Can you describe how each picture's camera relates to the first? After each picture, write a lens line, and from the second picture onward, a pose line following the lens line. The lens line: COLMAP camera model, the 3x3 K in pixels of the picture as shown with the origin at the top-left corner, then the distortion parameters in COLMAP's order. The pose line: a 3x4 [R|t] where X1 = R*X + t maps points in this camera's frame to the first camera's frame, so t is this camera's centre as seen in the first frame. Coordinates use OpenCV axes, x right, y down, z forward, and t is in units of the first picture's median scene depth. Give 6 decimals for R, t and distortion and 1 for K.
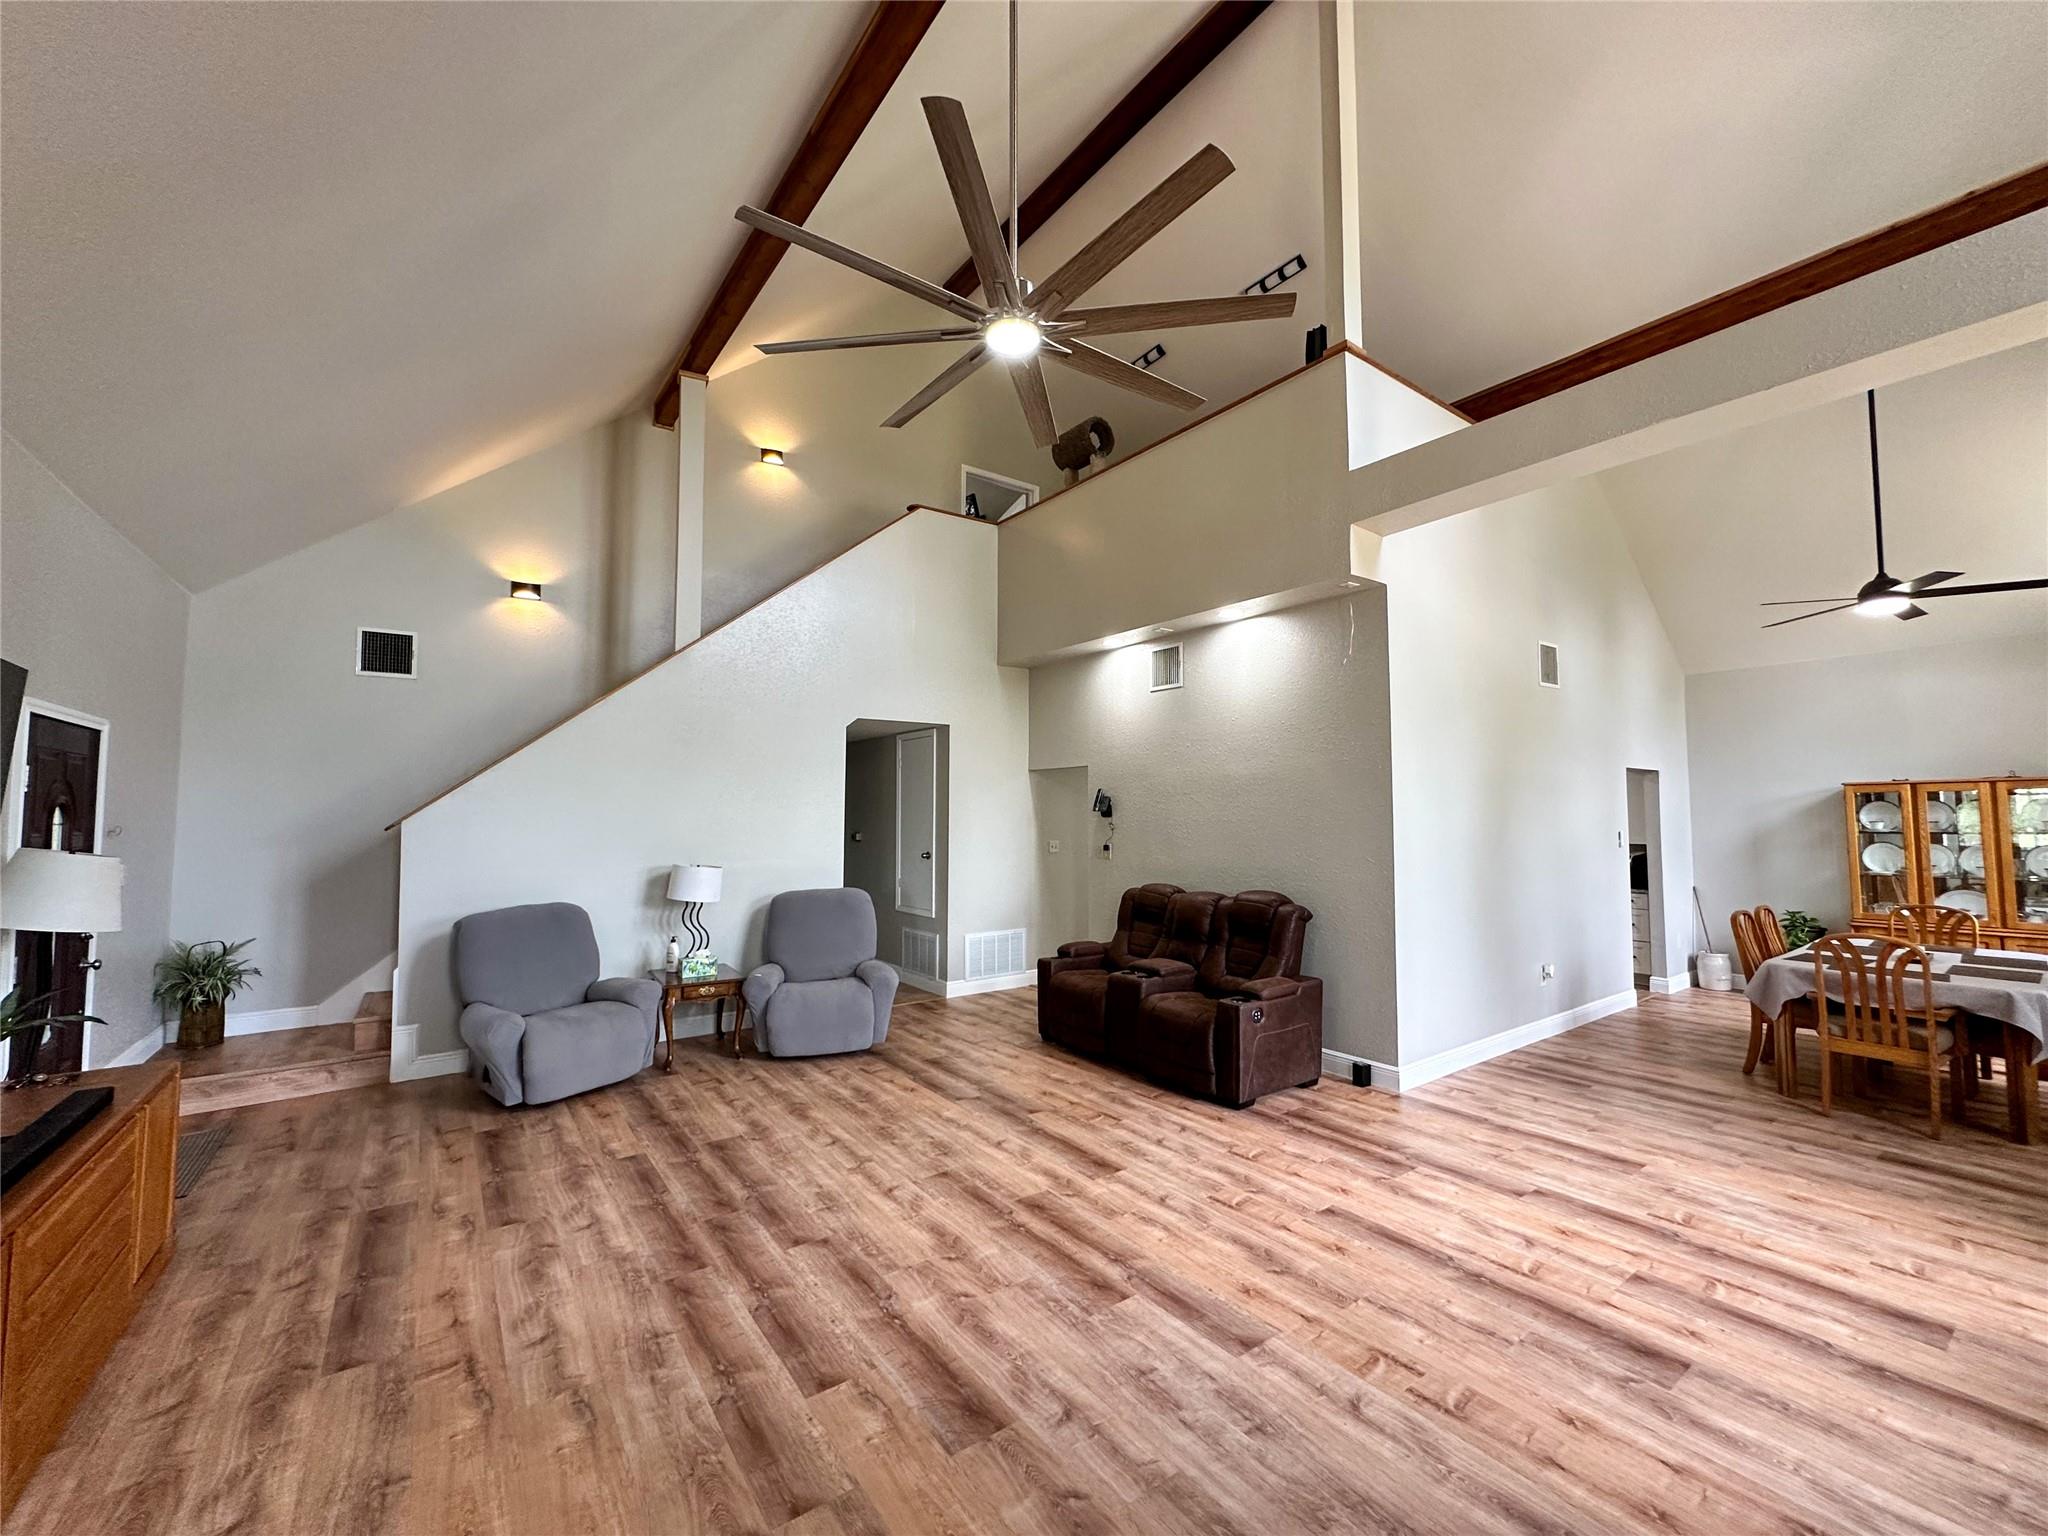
lens RADIAL K [[819.3, 0, 1024.0], [0, 819.3, 768.0], [0, 0, 1]] dist [-0.006418, 0.001347]
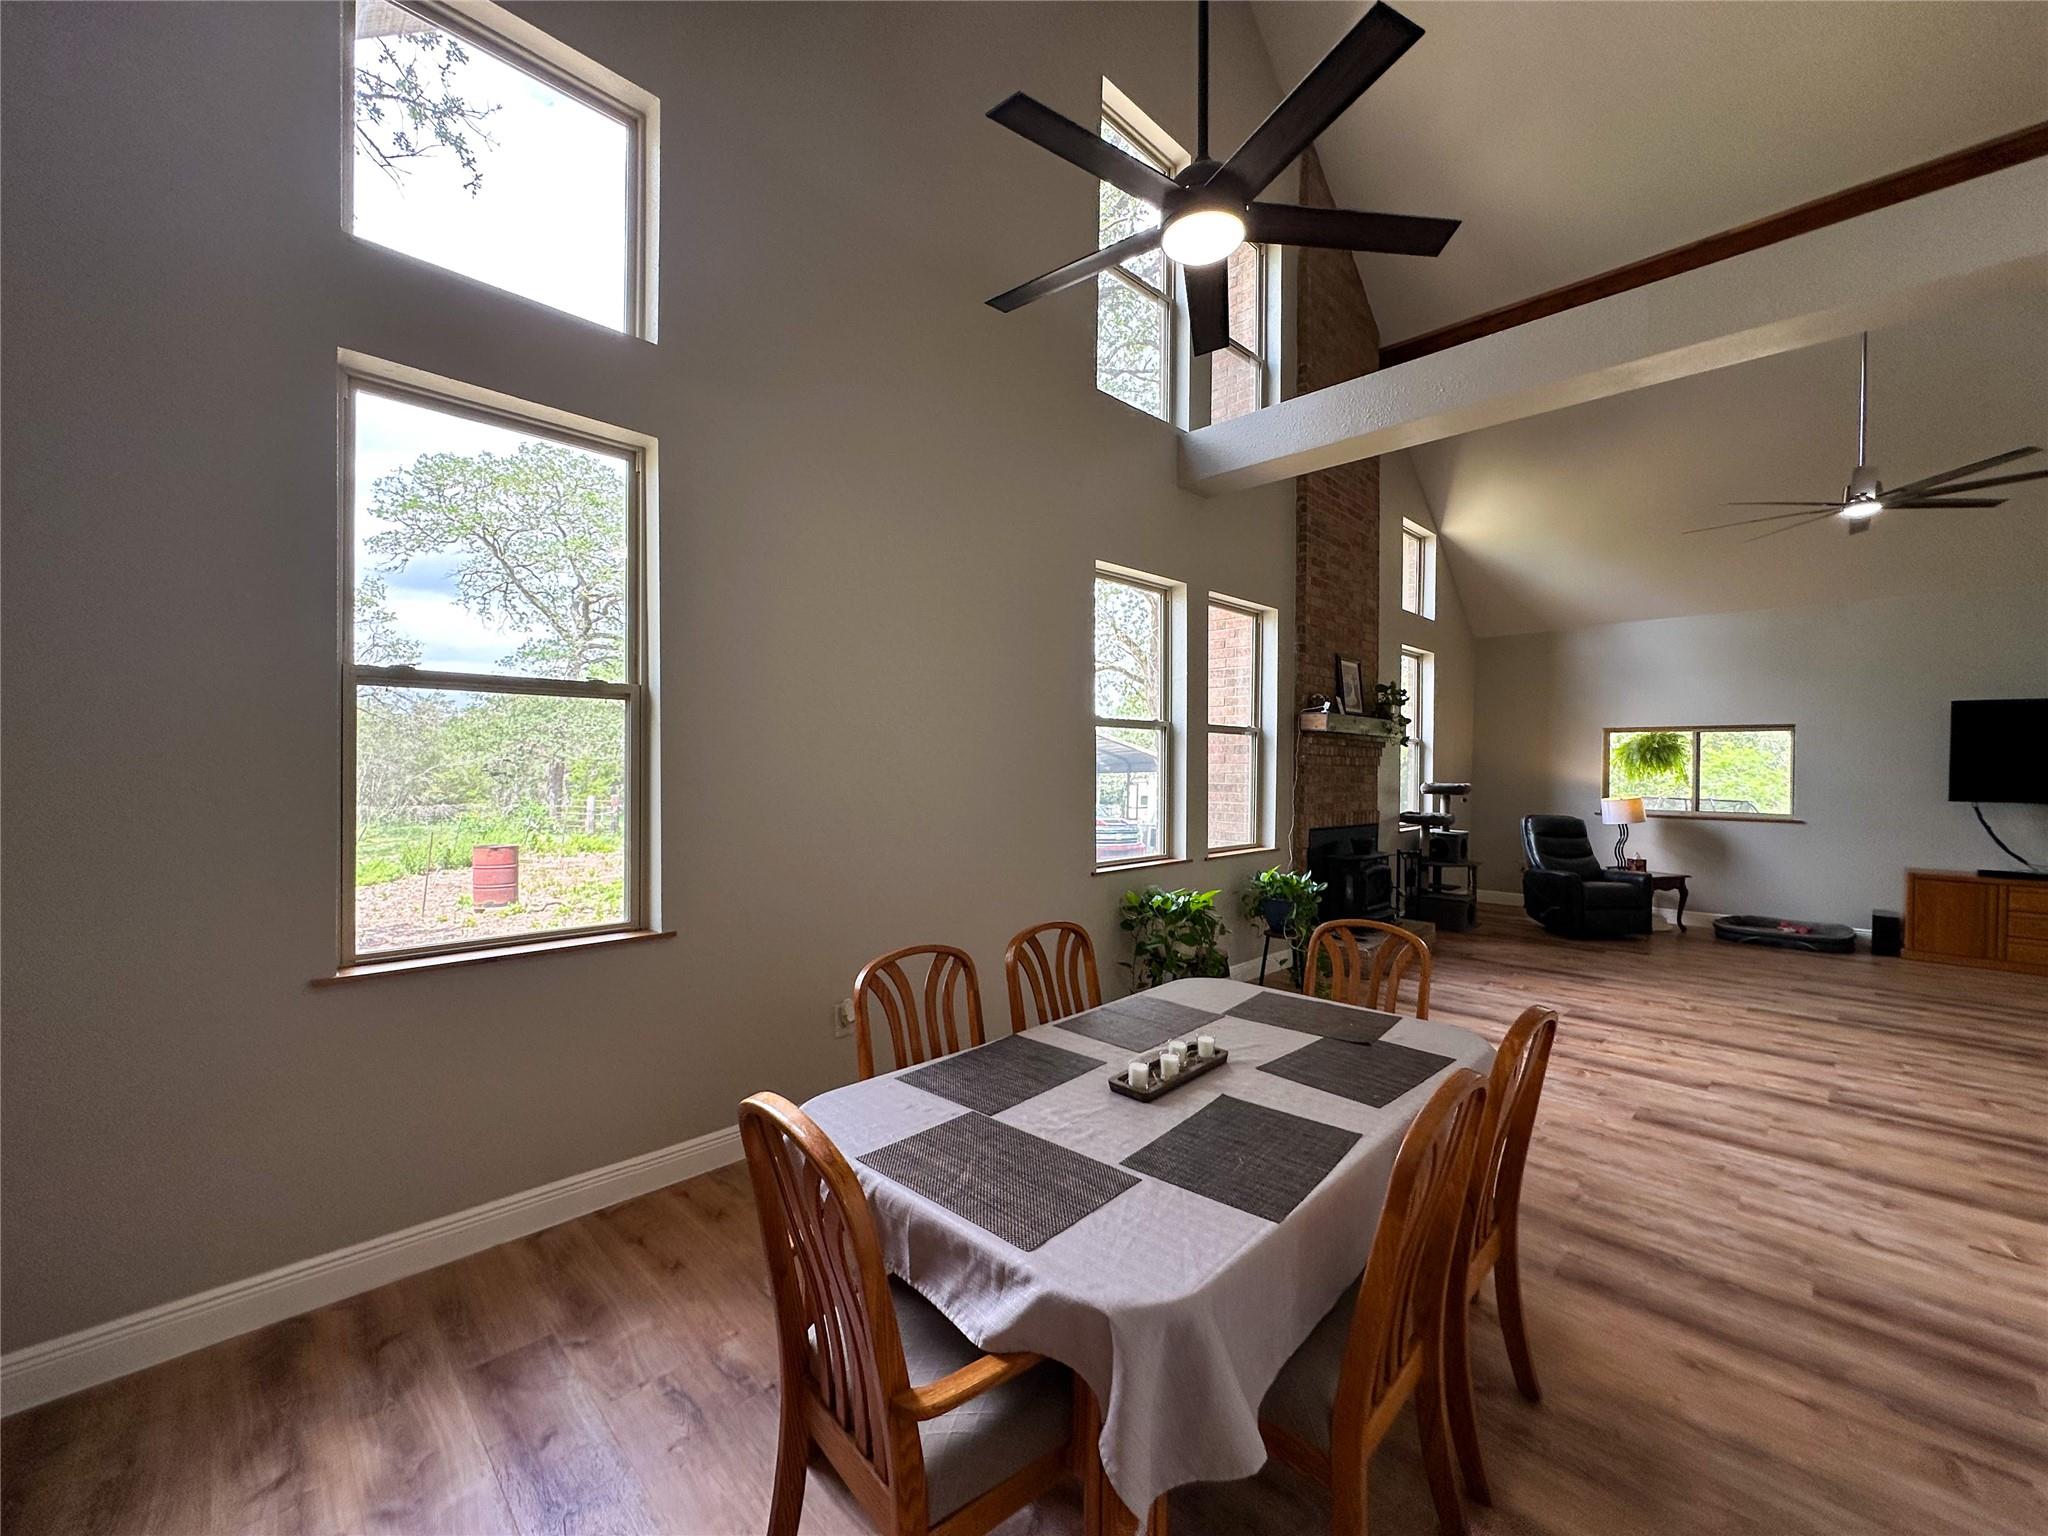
lens RADIAL K [[819.3, 0, 1024.0], [0, 819.3, 768.0], [0, 0, 1]] dist [-0.006418, 0.001347]
pose [[-0.987785, -0.005629, -0.155720, 1.699454], [0.002629, 0.998603, -0.052773, 0.134733], [0.155799, -0.052538, -0.986391, 1.947477]]
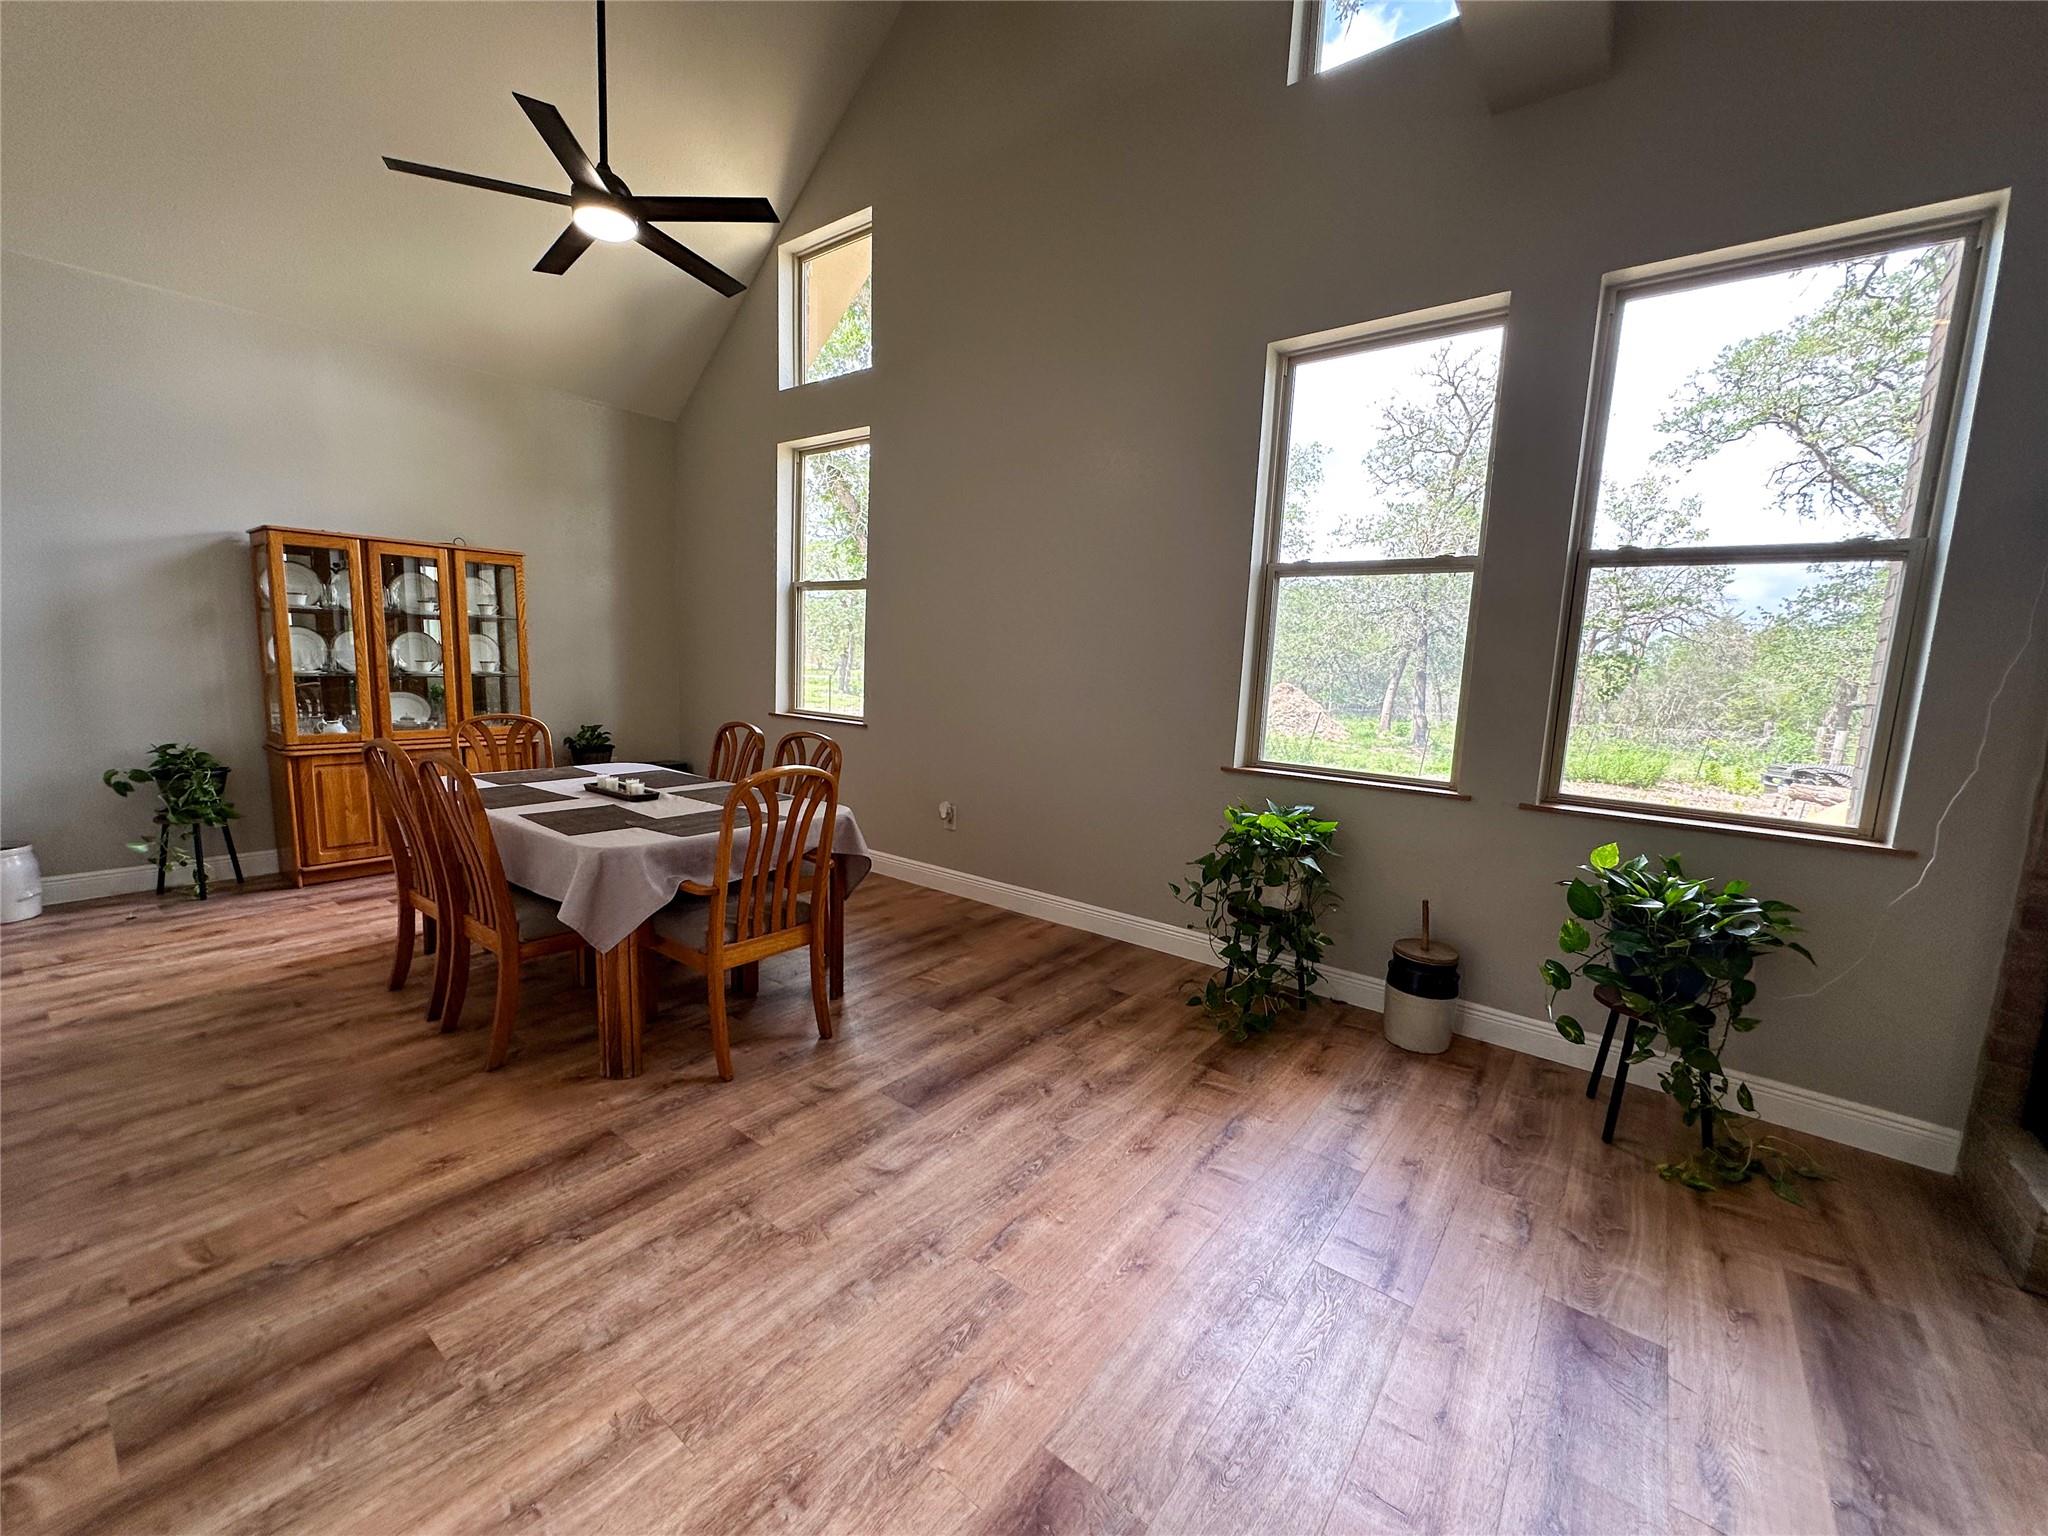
lens RADIAL K [[819.3, 0, 1024.0], [0, 819.3, 768.0], [0, 0, 1]] dist [-0.006418, 0.001347]
pose [[-0.277612, -0.138419, 0.950669, 0.477914], [-0.096317, 0.988590, 0.115814, 0.138739], [-0.955853, -0.059414, -0.287777, 1.201445]]
